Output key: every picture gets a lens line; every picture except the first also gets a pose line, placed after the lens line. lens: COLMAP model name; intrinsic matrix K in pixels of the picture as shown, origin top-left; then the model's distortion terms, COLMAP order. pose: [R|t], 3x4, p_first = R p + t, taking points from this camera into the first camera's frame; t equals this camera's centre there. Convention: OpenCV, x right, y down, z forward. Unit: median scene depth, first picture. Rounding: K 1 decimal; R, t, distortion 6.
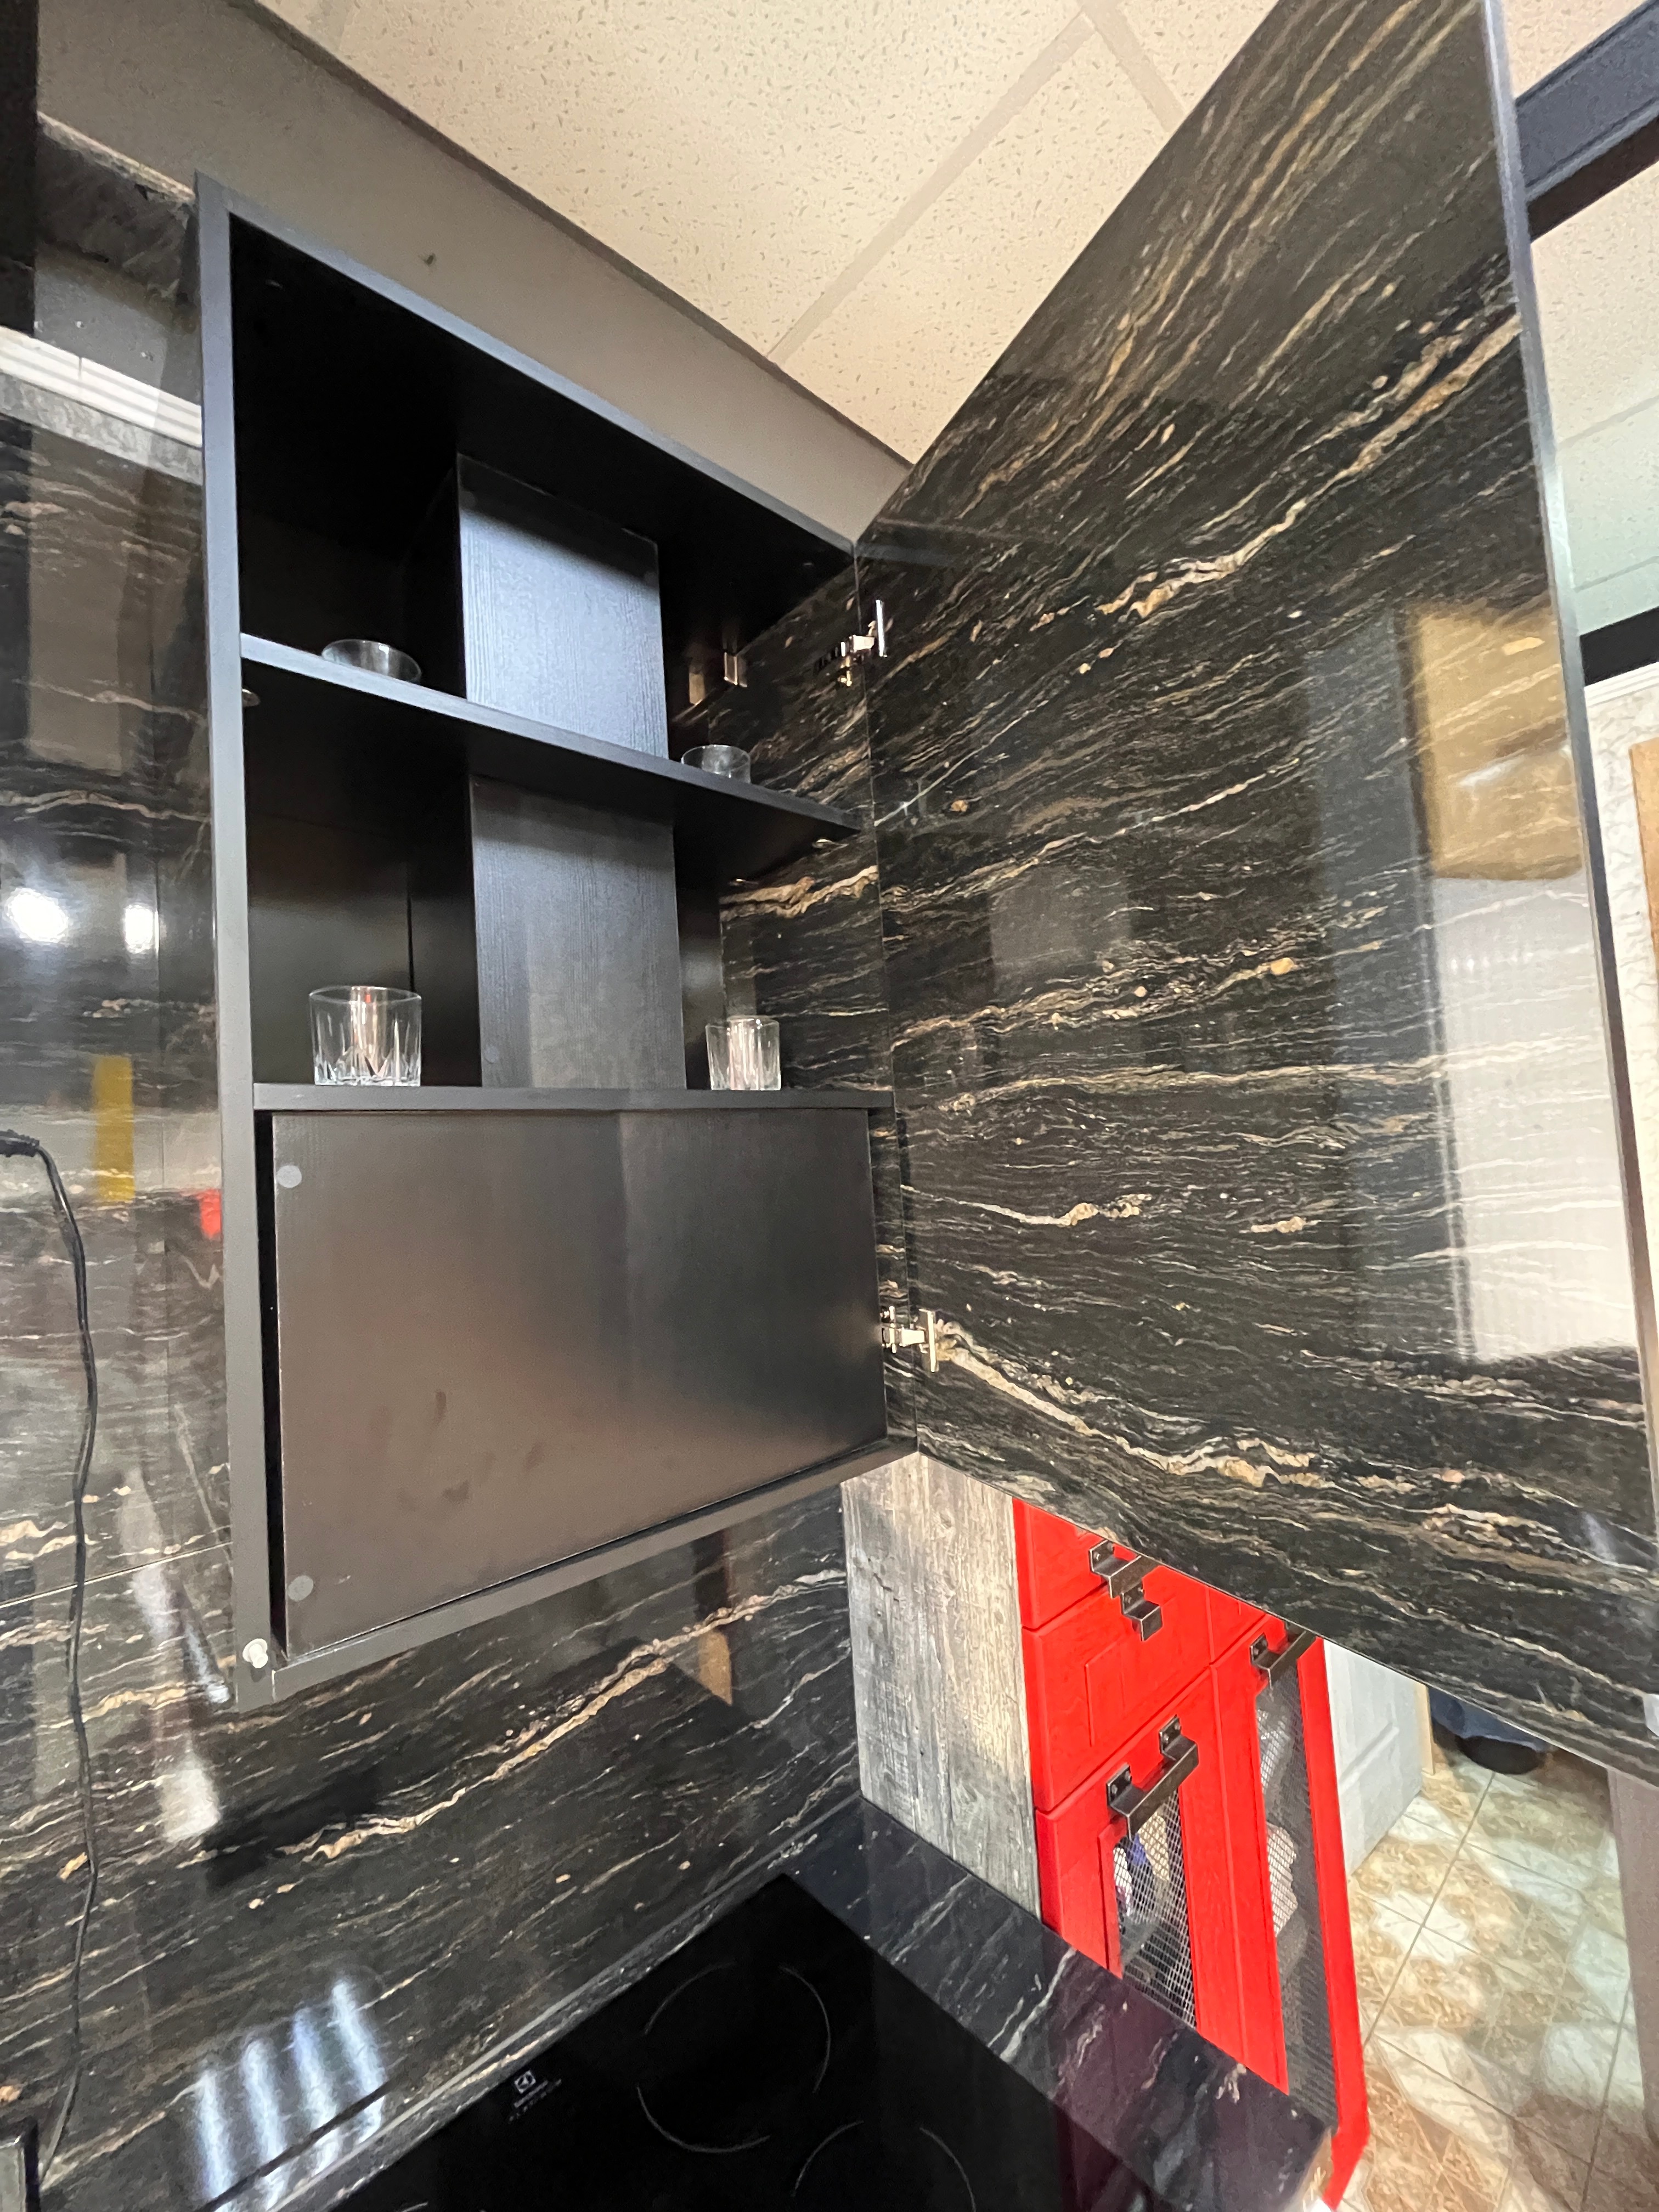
lens RADIAL K [[894.8, 0, 829.4], [0, 894.8, 1117.3], [0, 0, 1]] dist [-0.005797, 0.000700]
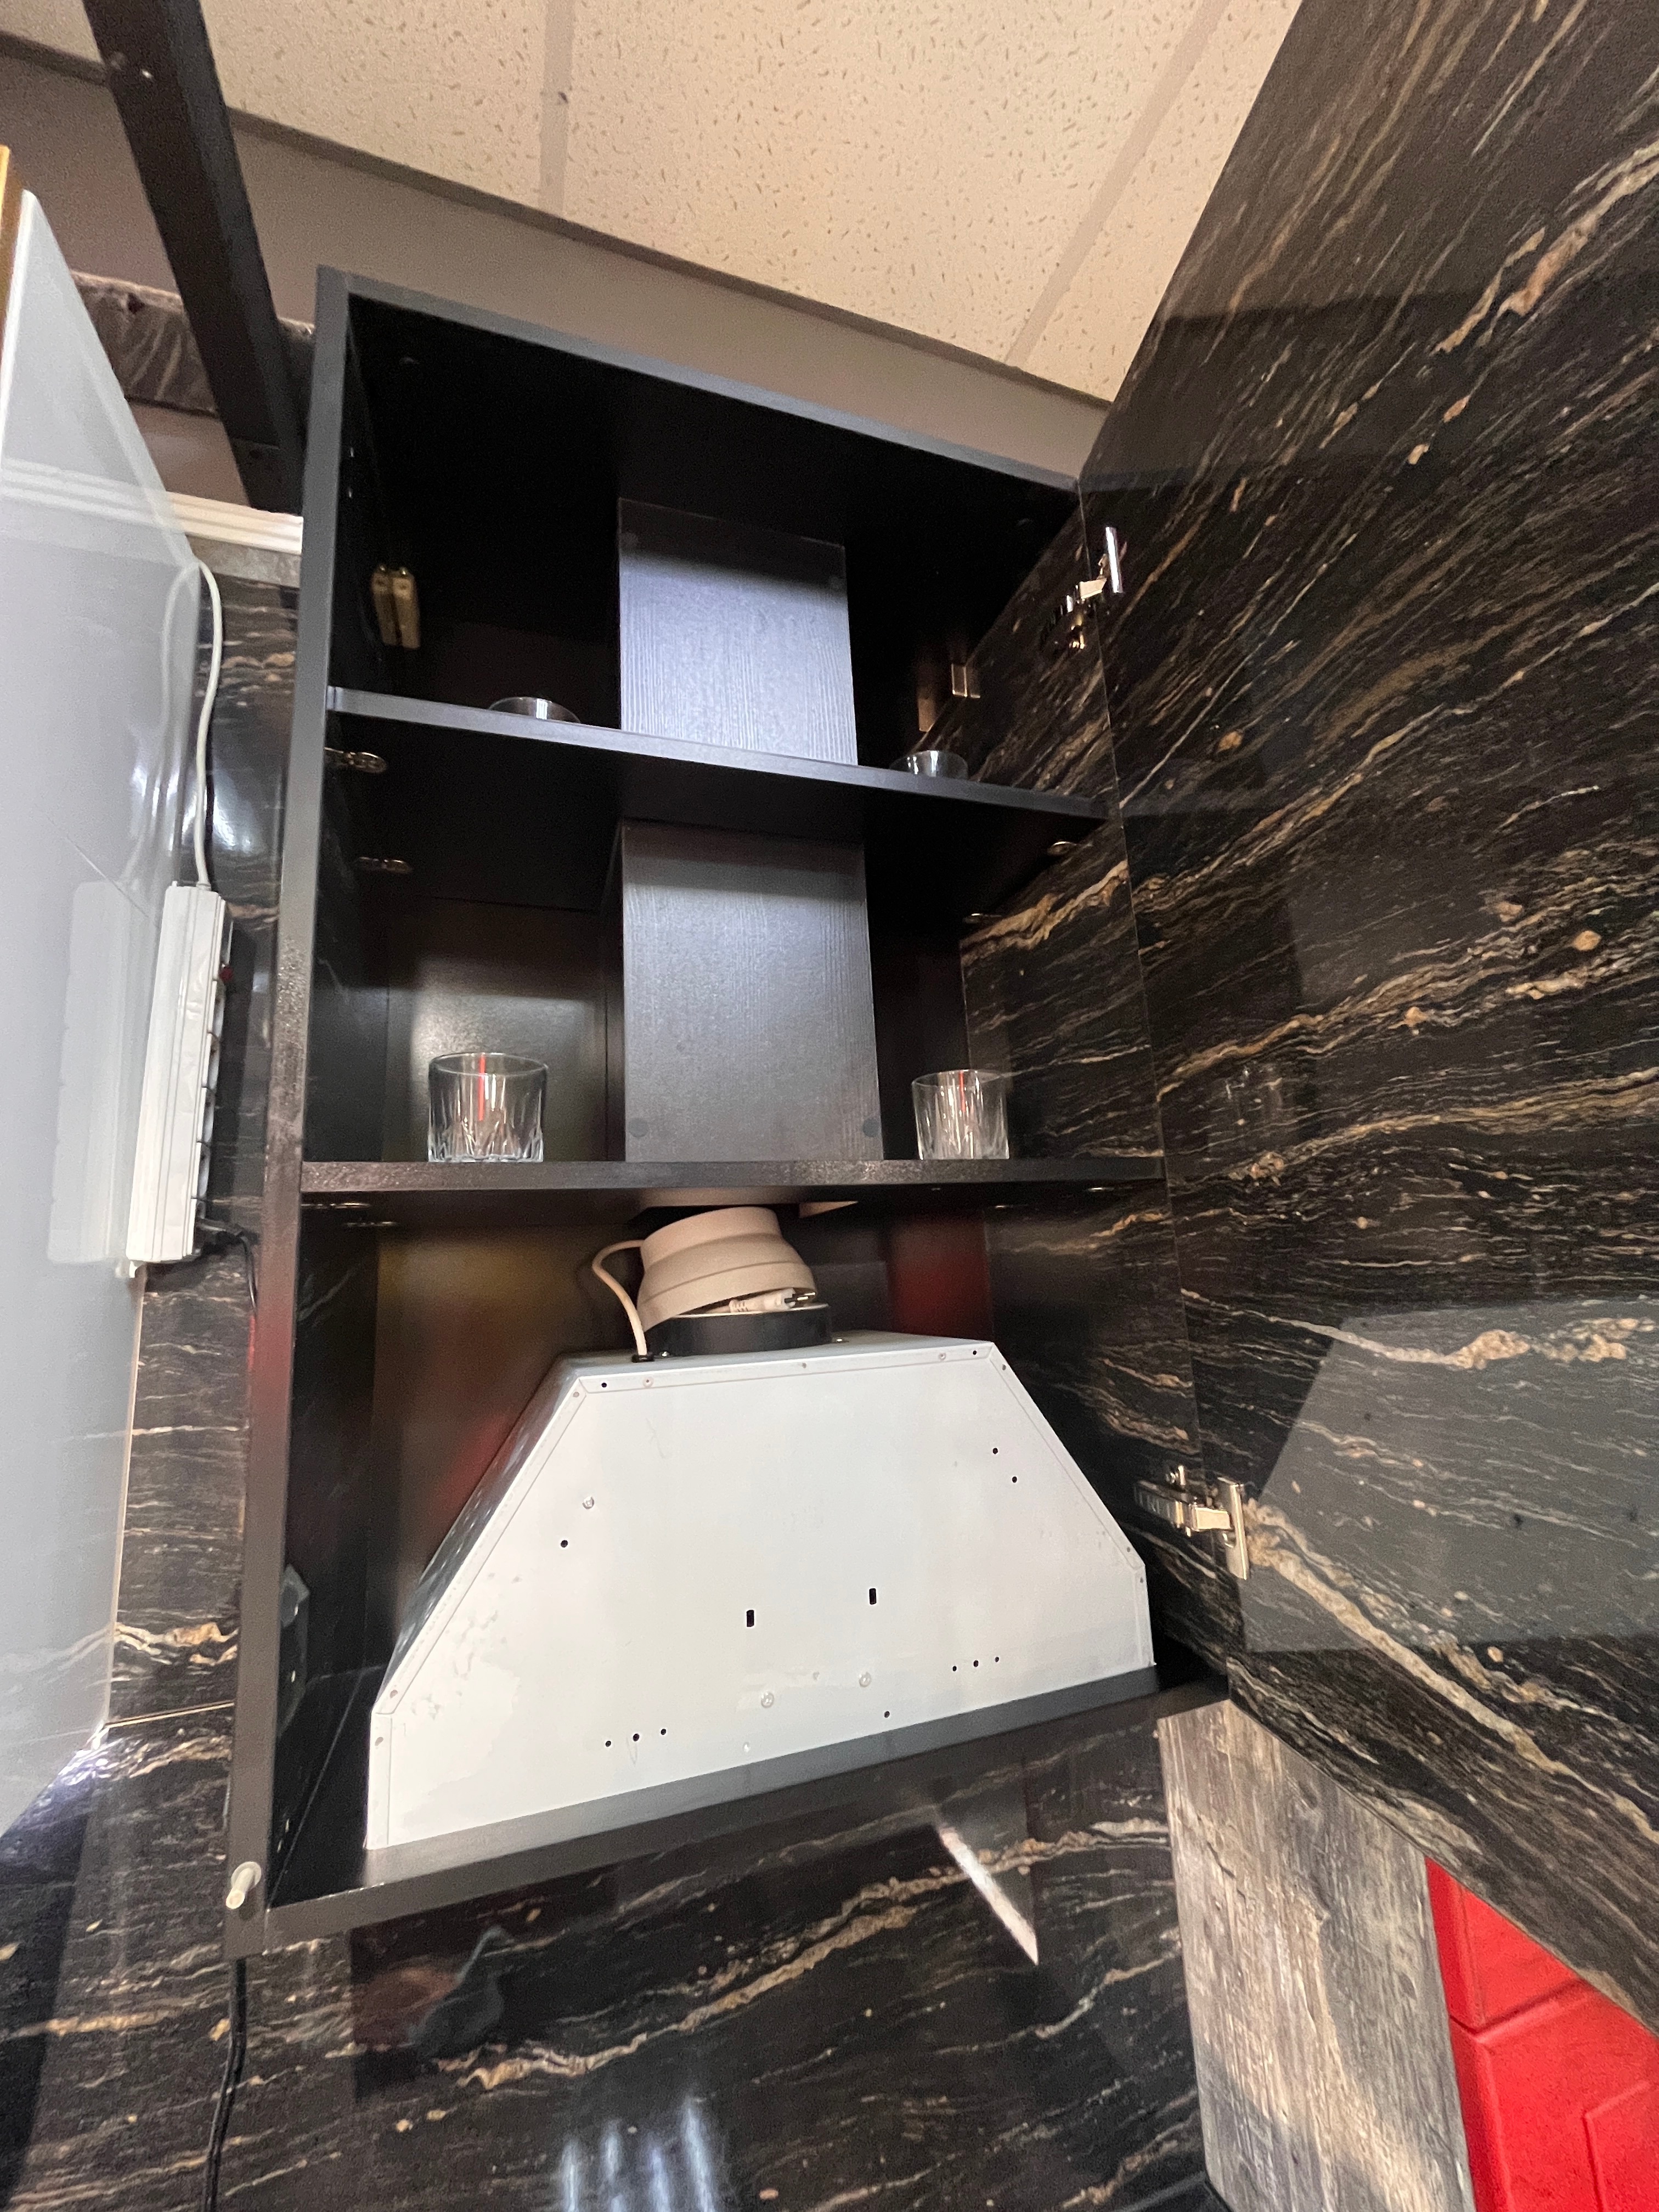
lens RADIAL K [[894.8, 0, 813.5], [0, 894.8, 1123.3], [0, 0, 1]] dist [-0.005797, 0.000700]
pose [[0.922692, -0.052191, -0.381990, 0.092968], [0.012809, 0.994398, -0.104926, 0.016722], [0.385326, 0.091921, 0.918191, 0.262413]]
